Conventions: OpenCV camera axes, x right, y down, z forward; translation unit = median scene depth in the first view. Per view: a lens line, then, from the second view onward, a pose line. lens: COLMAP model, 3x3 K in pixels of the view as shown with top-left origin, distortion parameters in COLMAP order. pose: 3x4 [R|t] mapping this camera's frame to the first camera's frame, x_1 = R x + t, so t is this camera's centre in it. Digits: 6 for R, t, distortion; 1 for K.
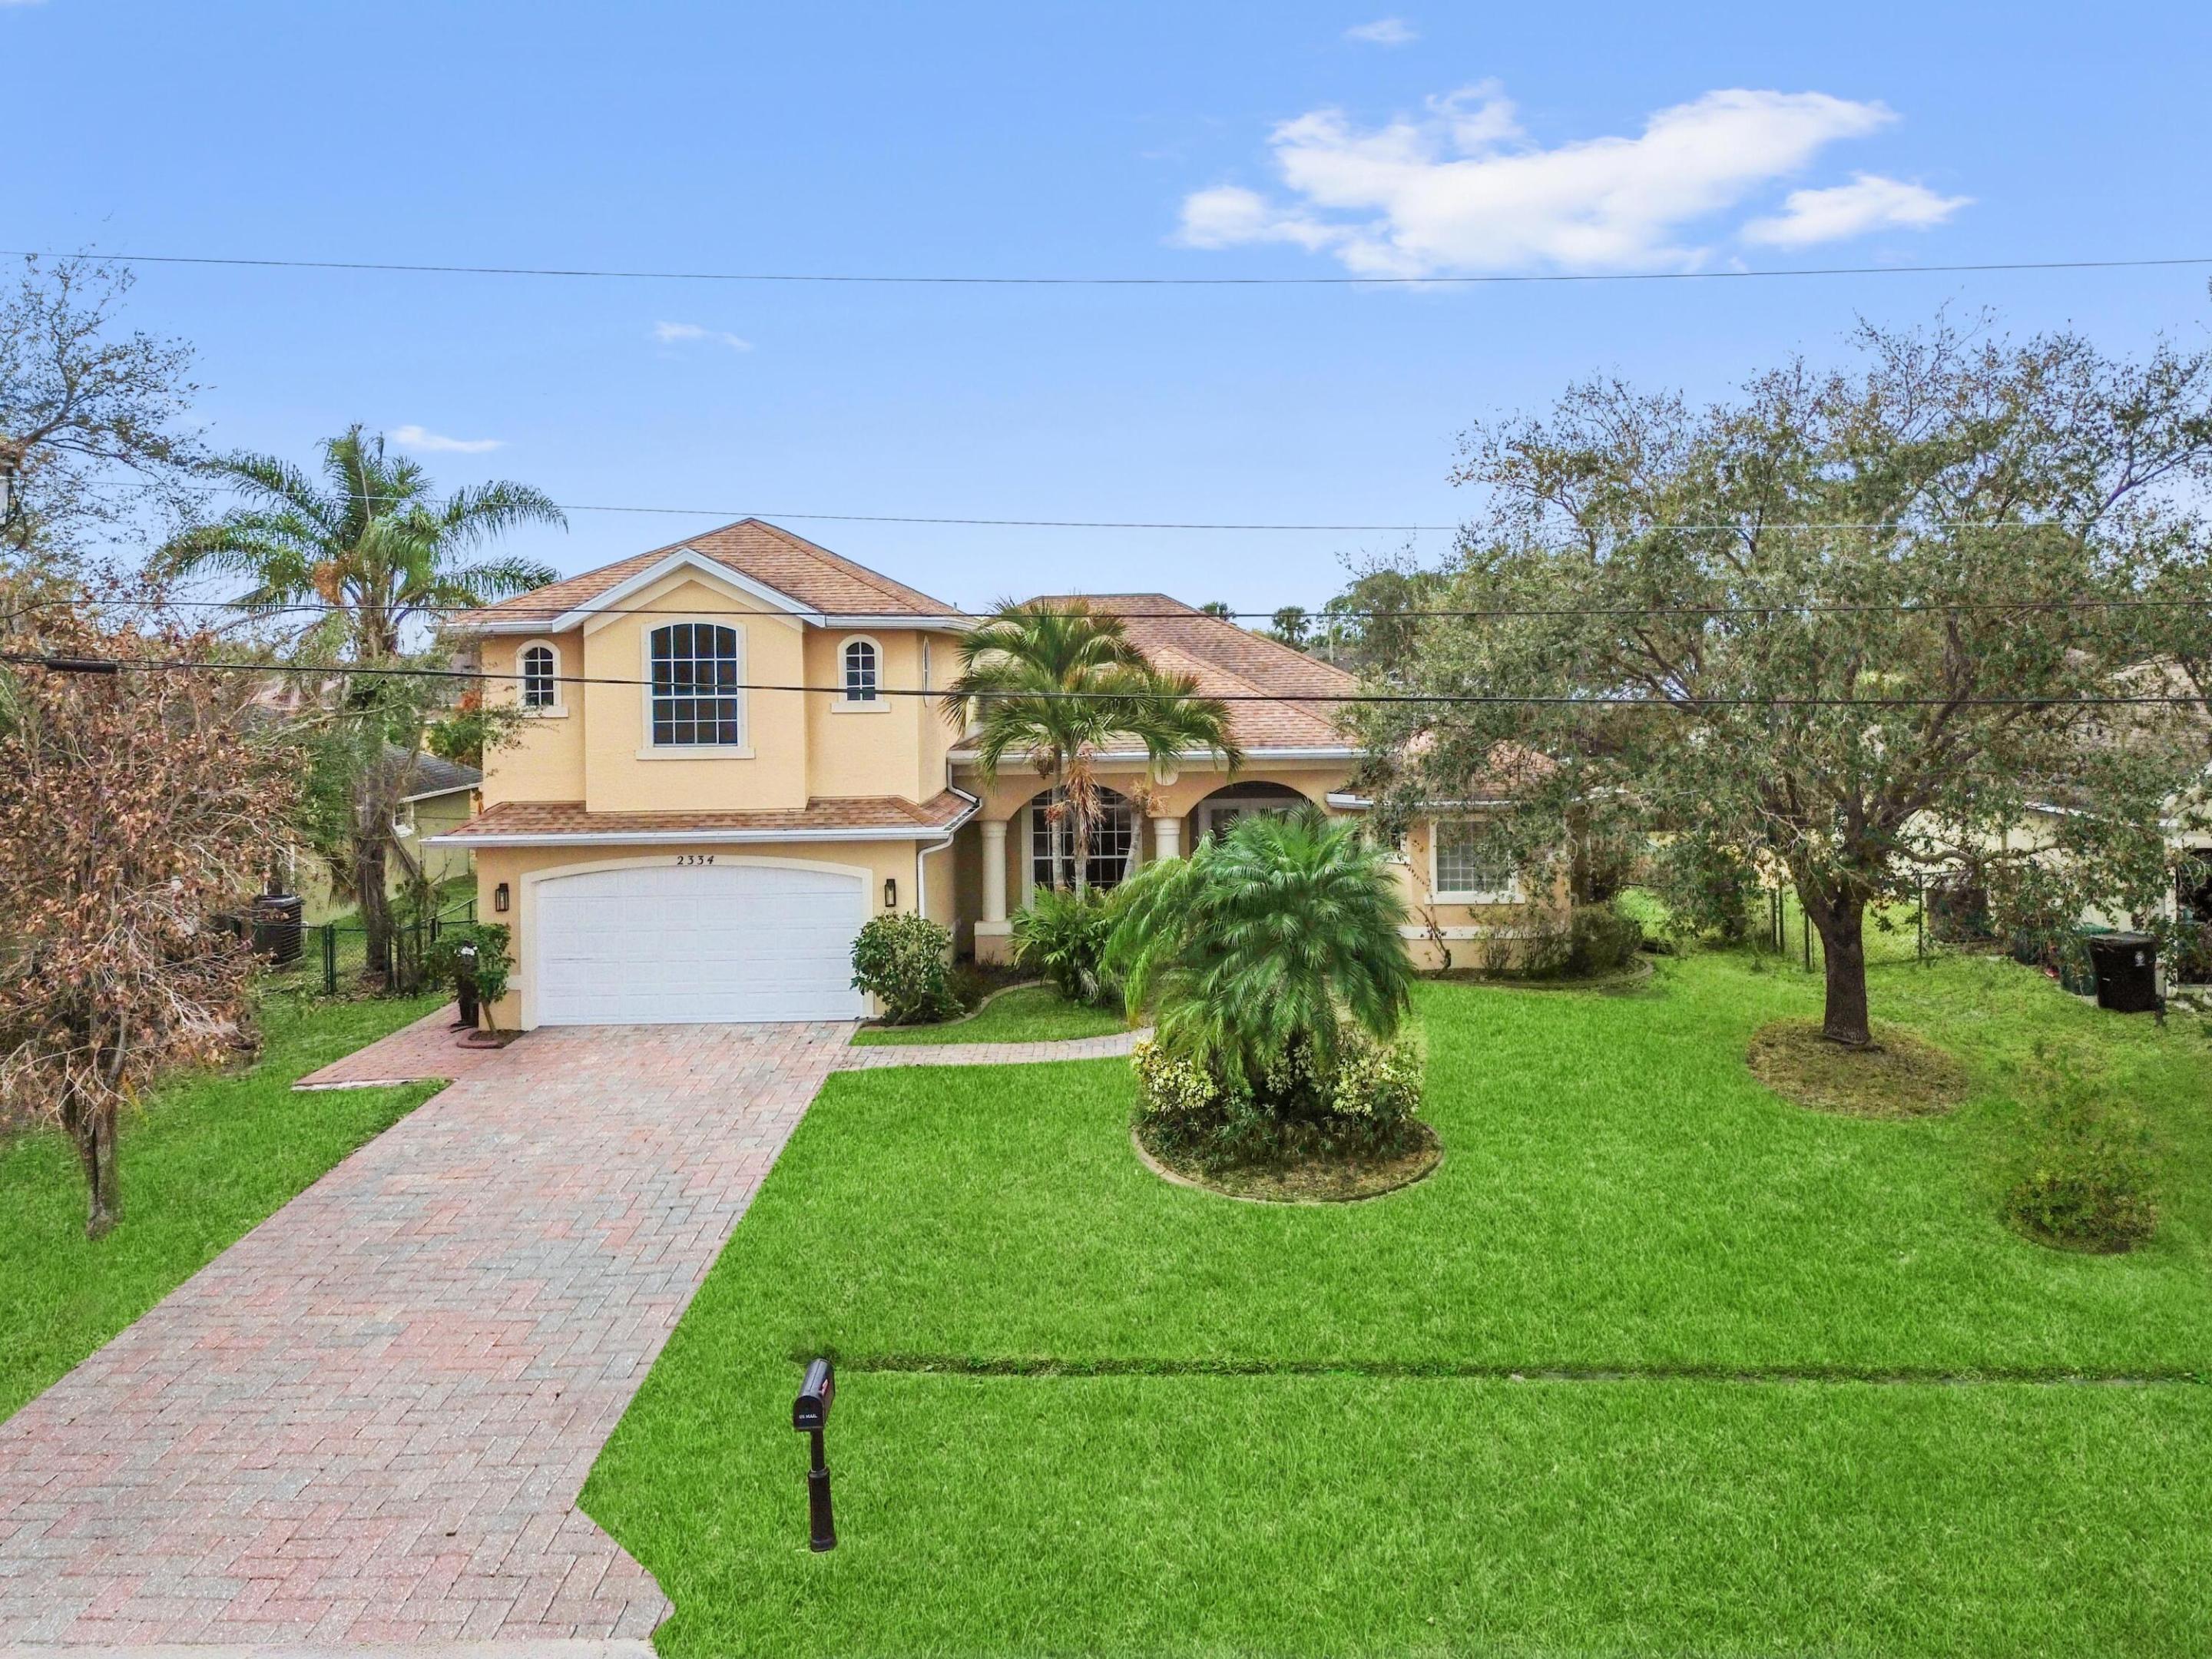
lens RADIAL K [[1446.4, 0, 1105.4], [0, 1446.4, 802.8], [0, 0, 1]] dist [0.099152, -0.060366]
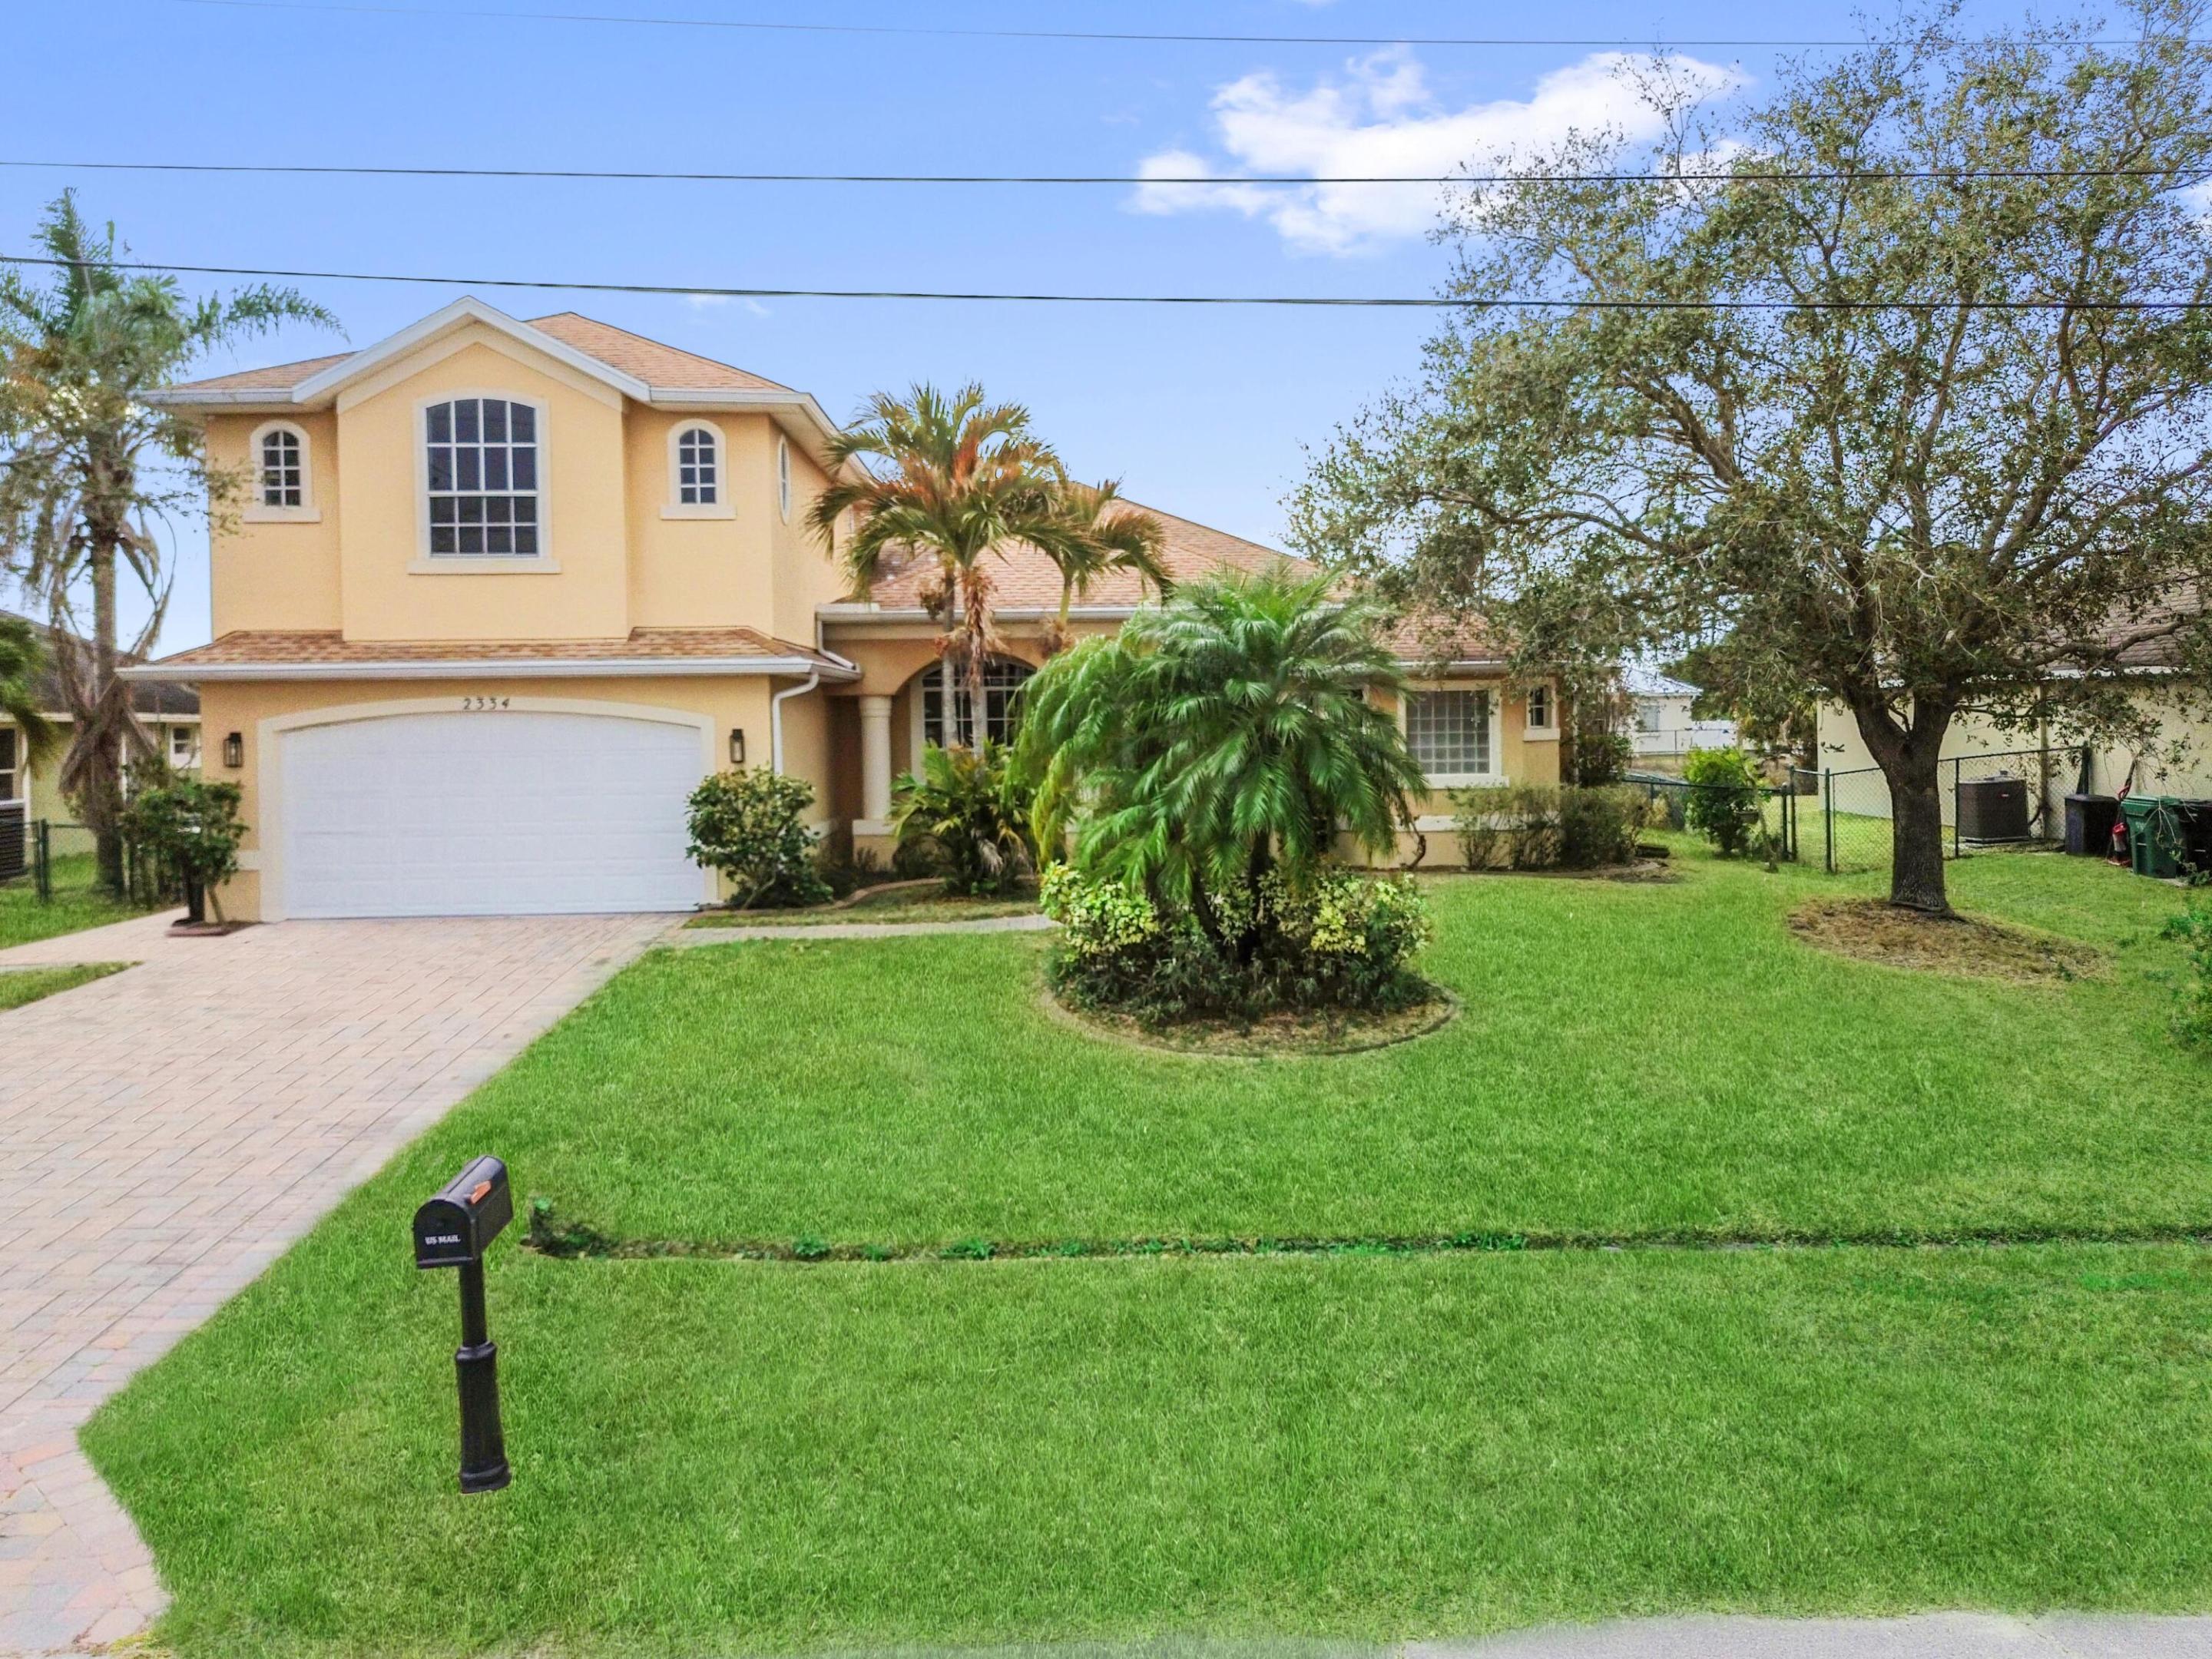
lens RADIAL K [[1441.5, 0, 1081.9], [0, 1441.5, 827.1], [0, 0, 1]] dist [0.066736, -0.029645]
pose [[0.998963, -0.006457, 0.045064, 0.004174], [0.007347, 0.999781, -0.019600, 0.125022], [-0.044927, 0.019911, 0.998792, 0.203121]]
